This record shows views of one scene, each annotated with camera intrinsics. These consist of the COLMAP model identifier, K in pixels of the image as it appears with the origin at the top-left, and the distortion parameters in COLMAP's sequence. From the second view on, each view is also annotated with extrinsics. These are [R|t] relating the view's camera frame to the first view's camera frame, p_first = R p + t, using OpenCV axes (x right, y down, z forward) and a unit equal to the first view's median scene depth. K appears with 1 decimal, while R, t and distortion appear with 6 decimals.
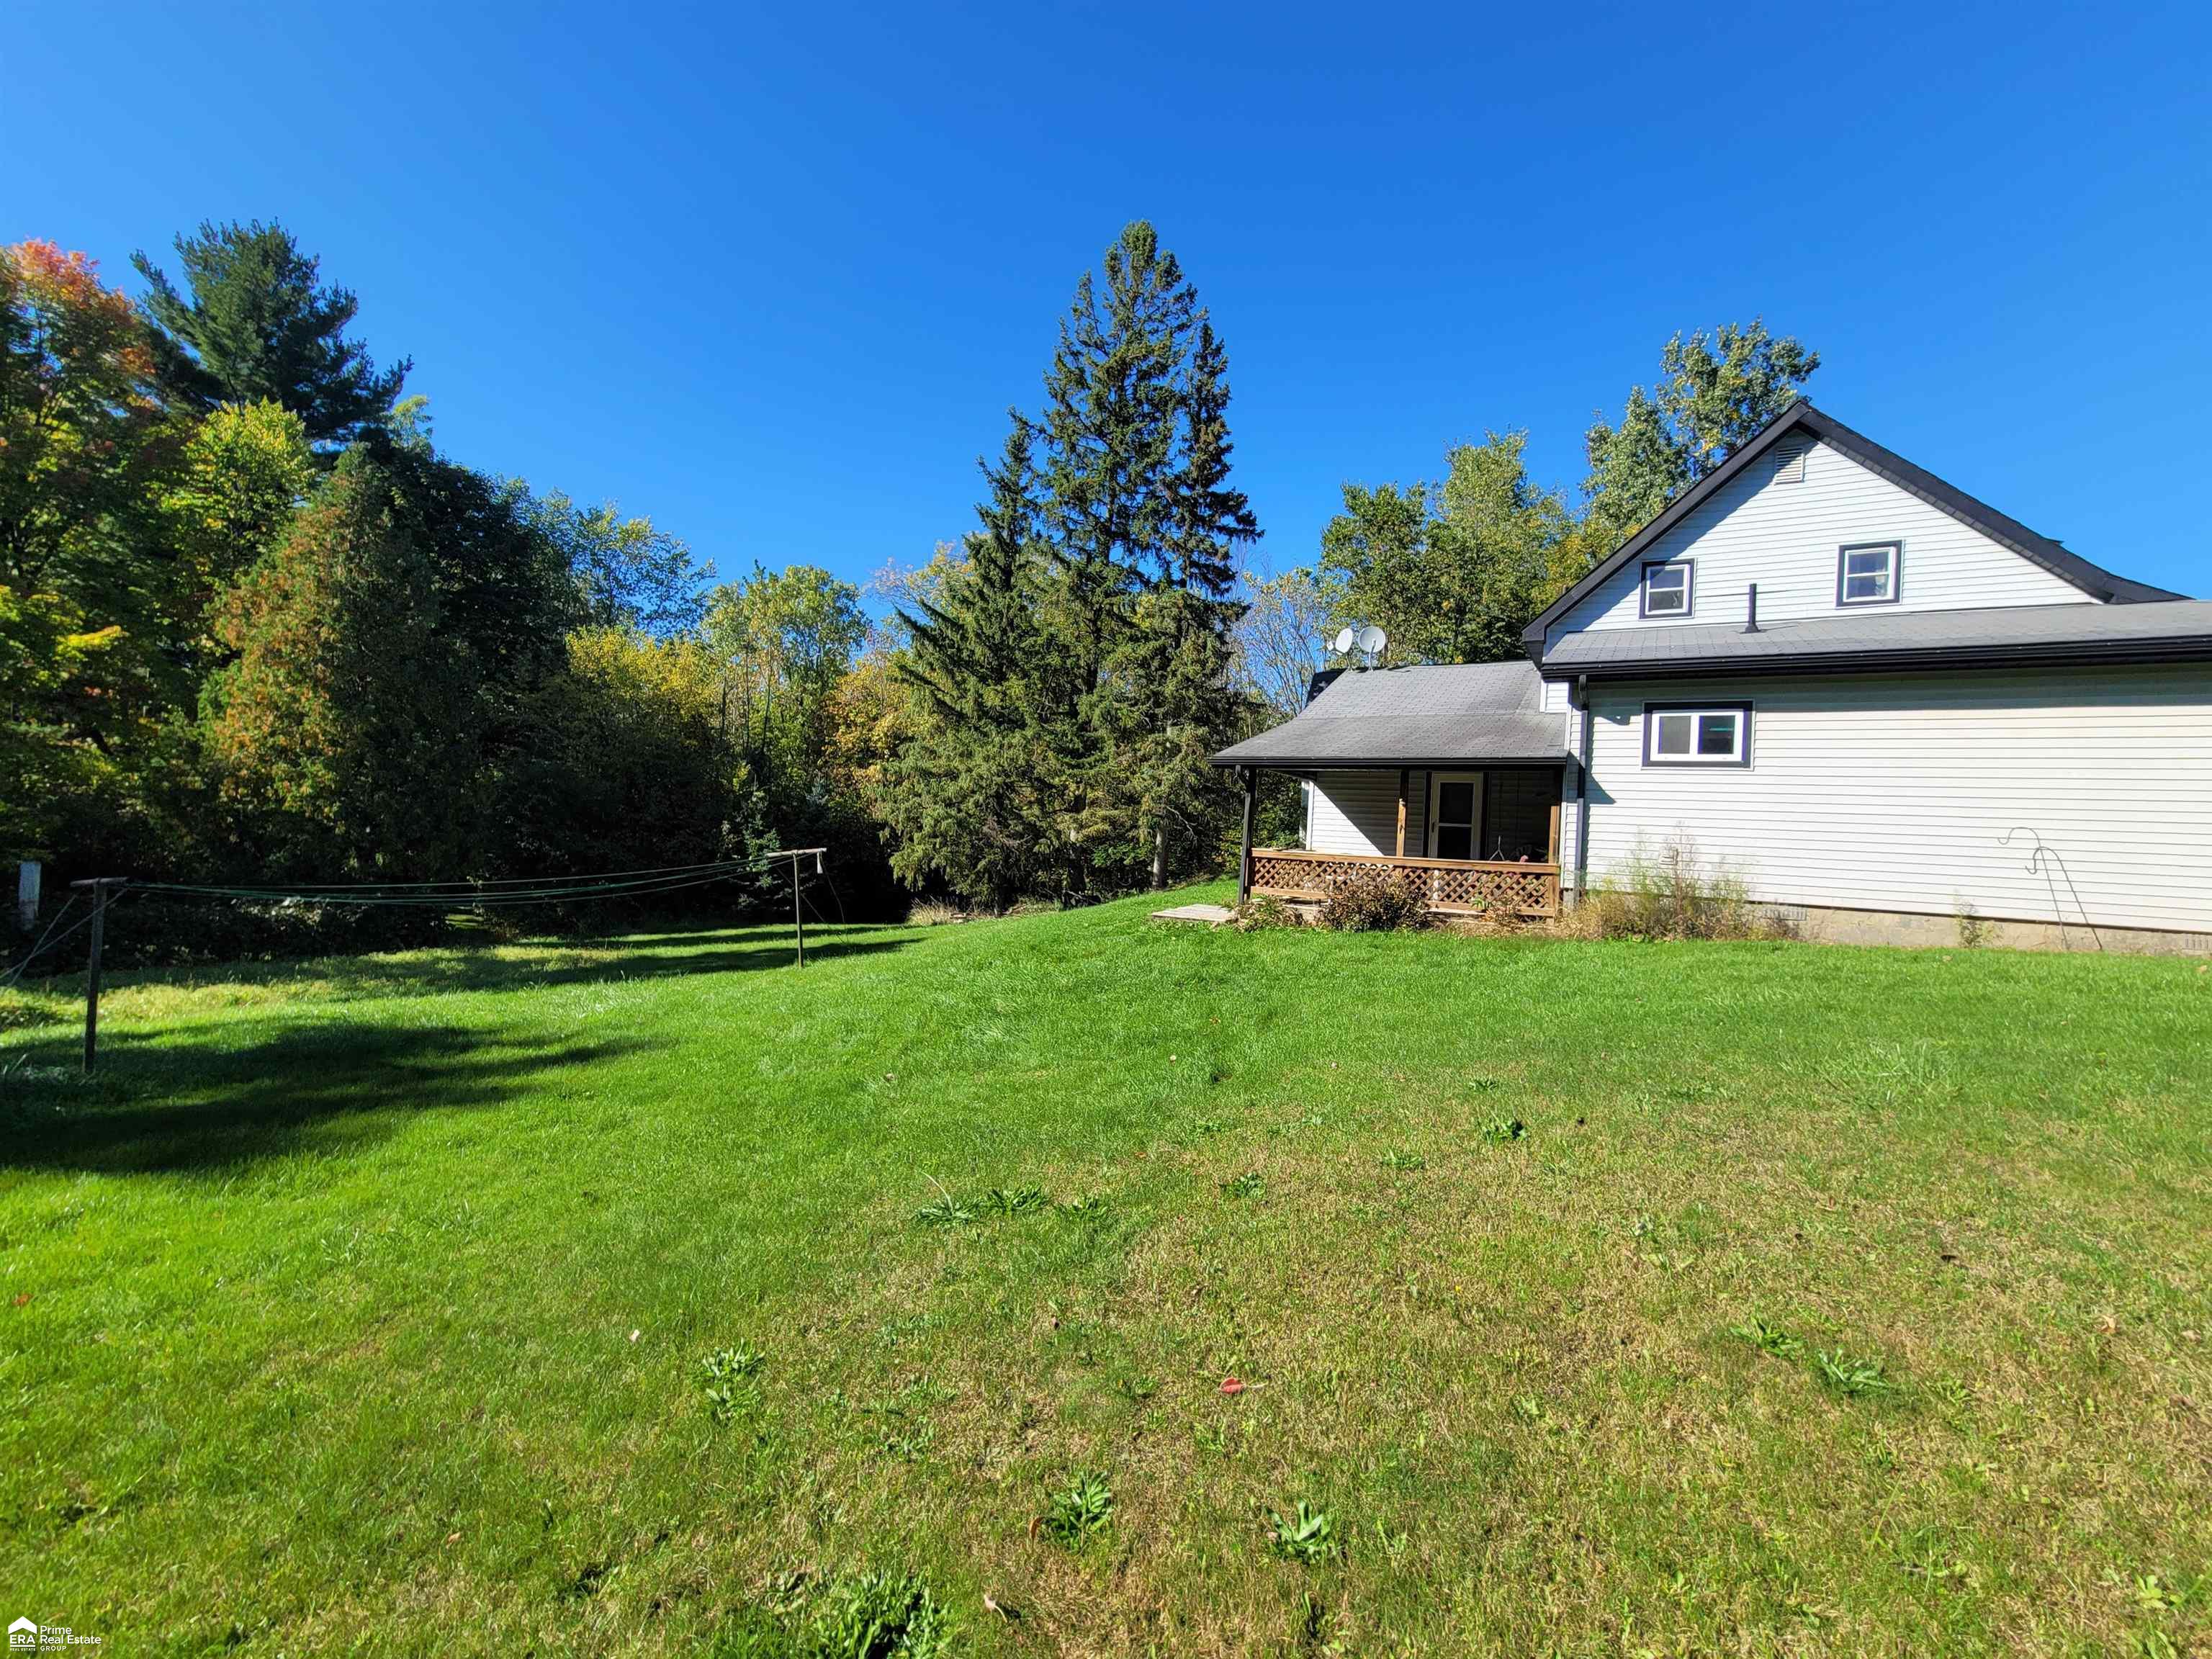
lens RADIAL K [[903.5, 0, 1130.9], [0, 903.5, 822.9], [0, 0, 1]] dist [0.003830, -0.003069]
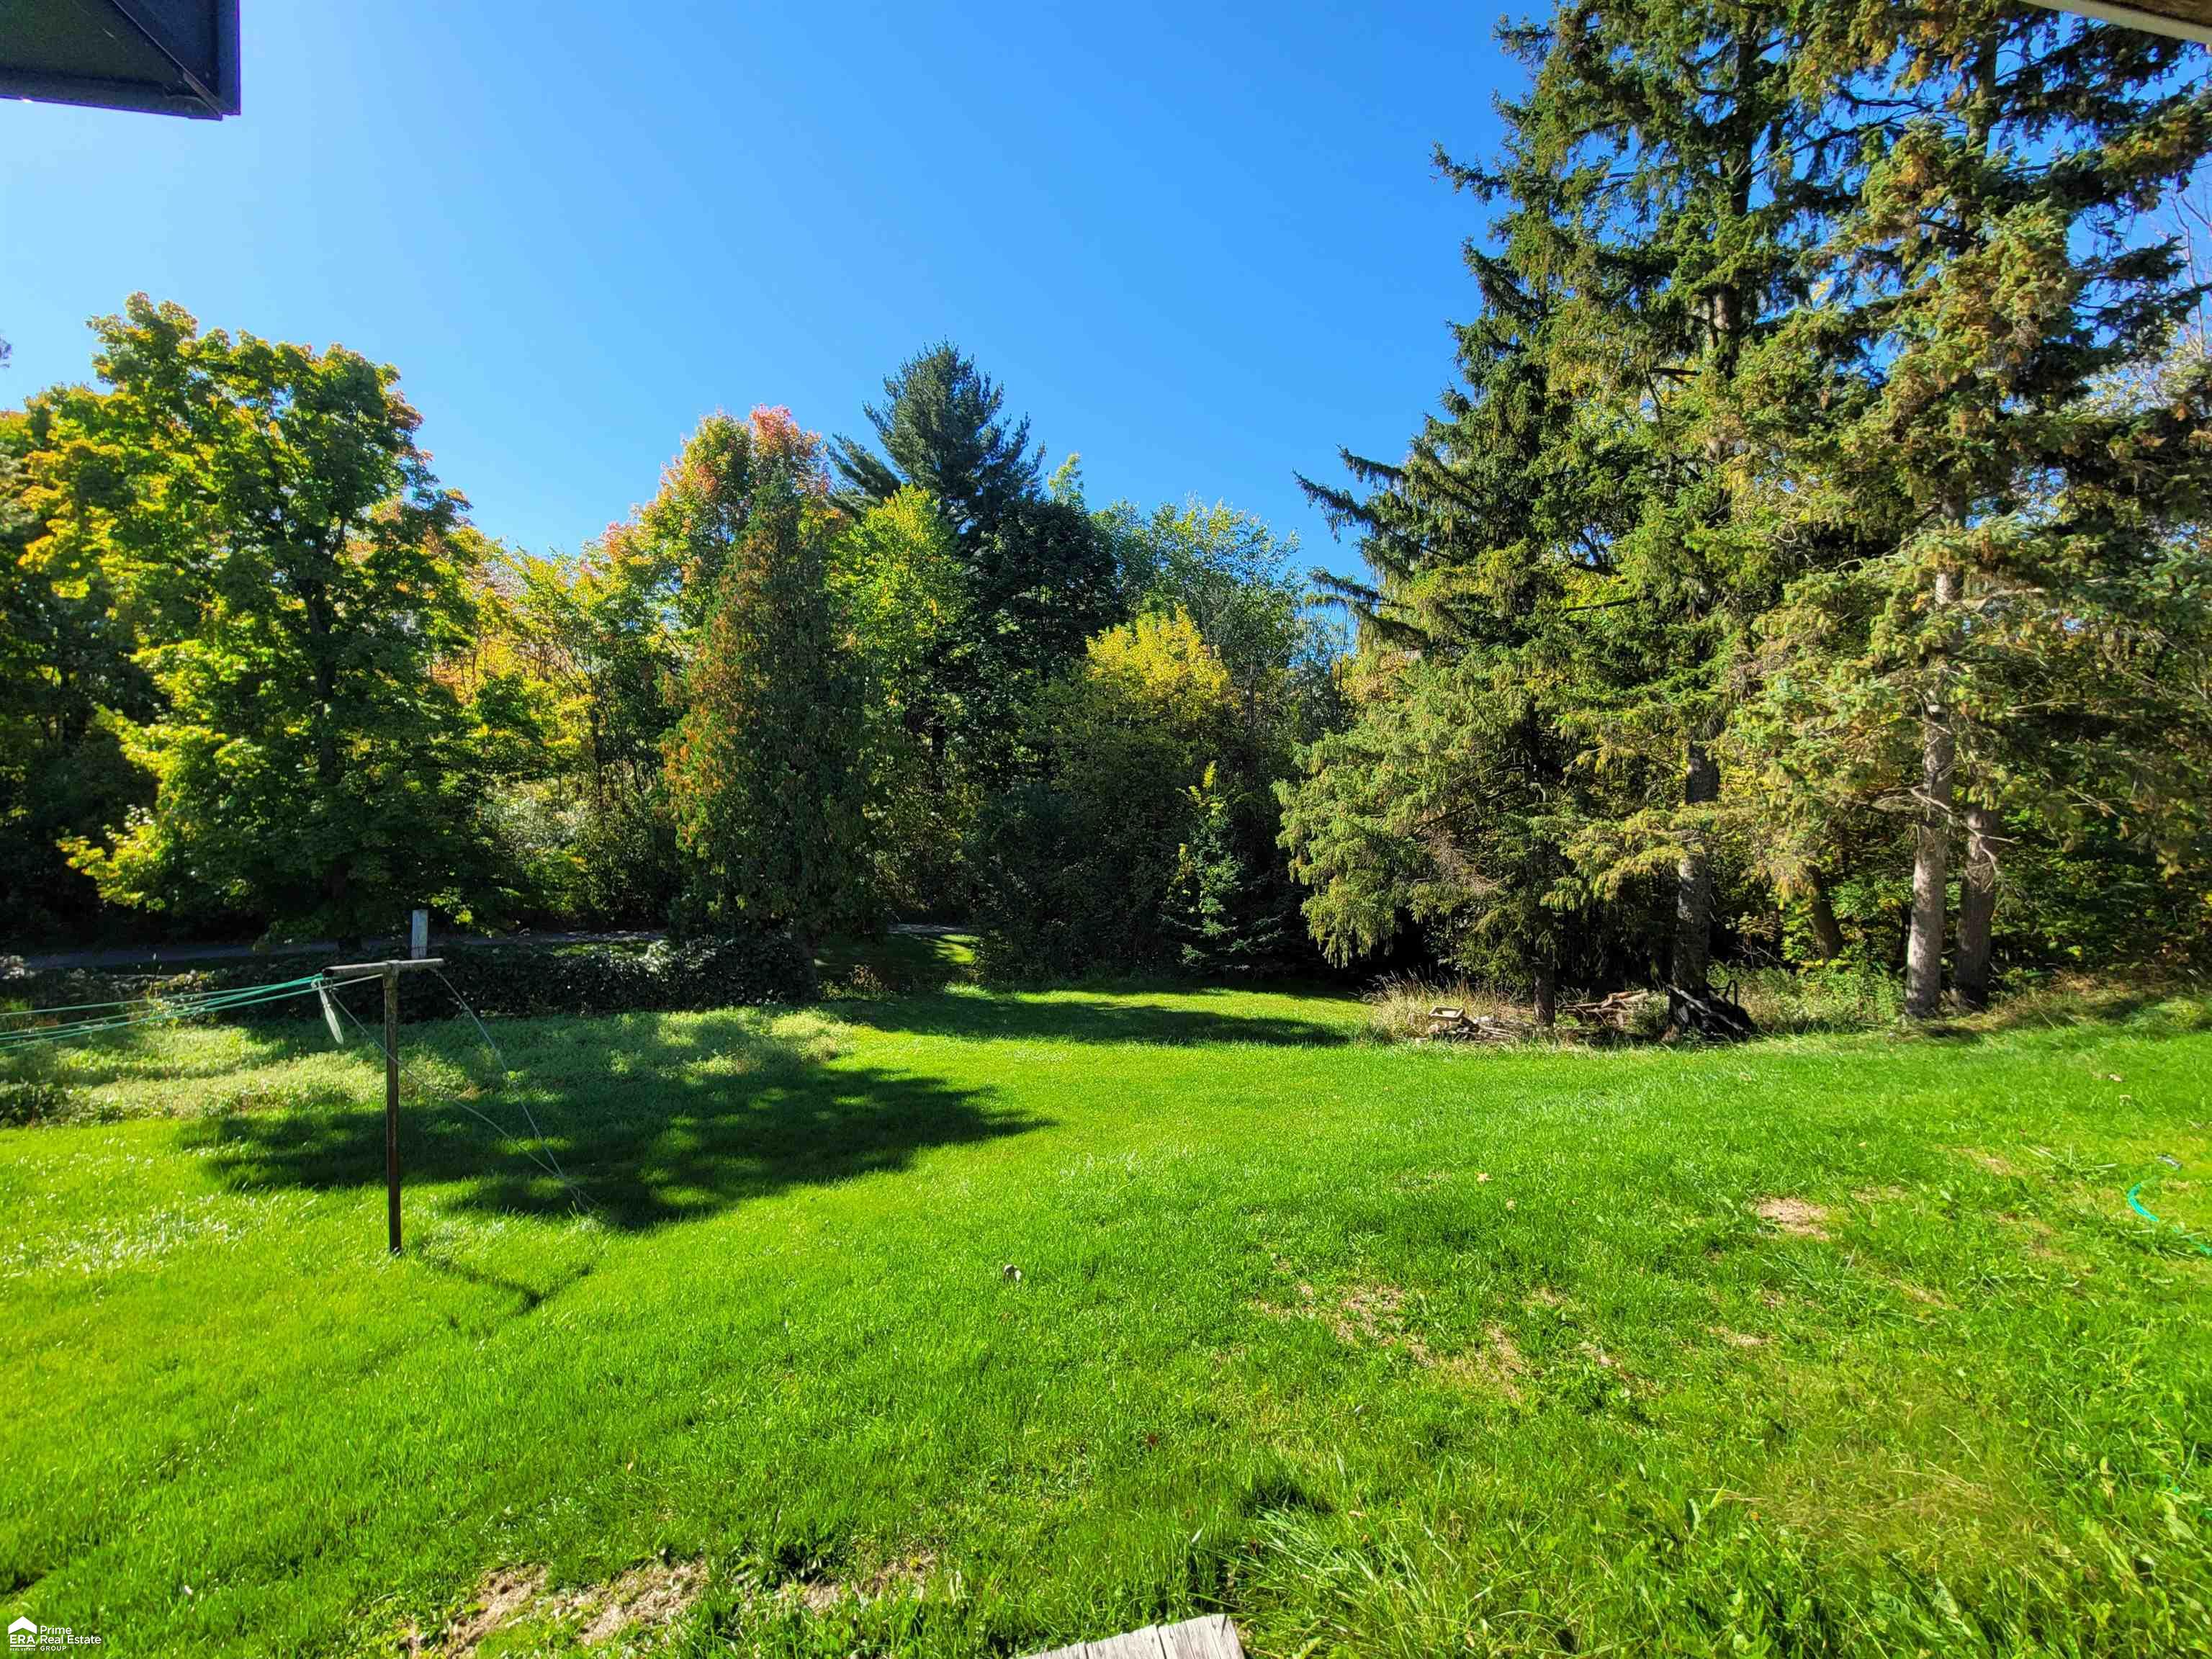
lens RADIAL K [[903.5, 0, 1130.9], [0, 903.5, 822.9], [0, 0, 1]] dist [0.003830, -0.003069]
pose [[0.595200, -0.029324, -0.803042, 0.135192], [-0.003896, 0.999217, -0.039375, 0.010862], [0.803568, 0.026564, 0.594620, 0.532335]]
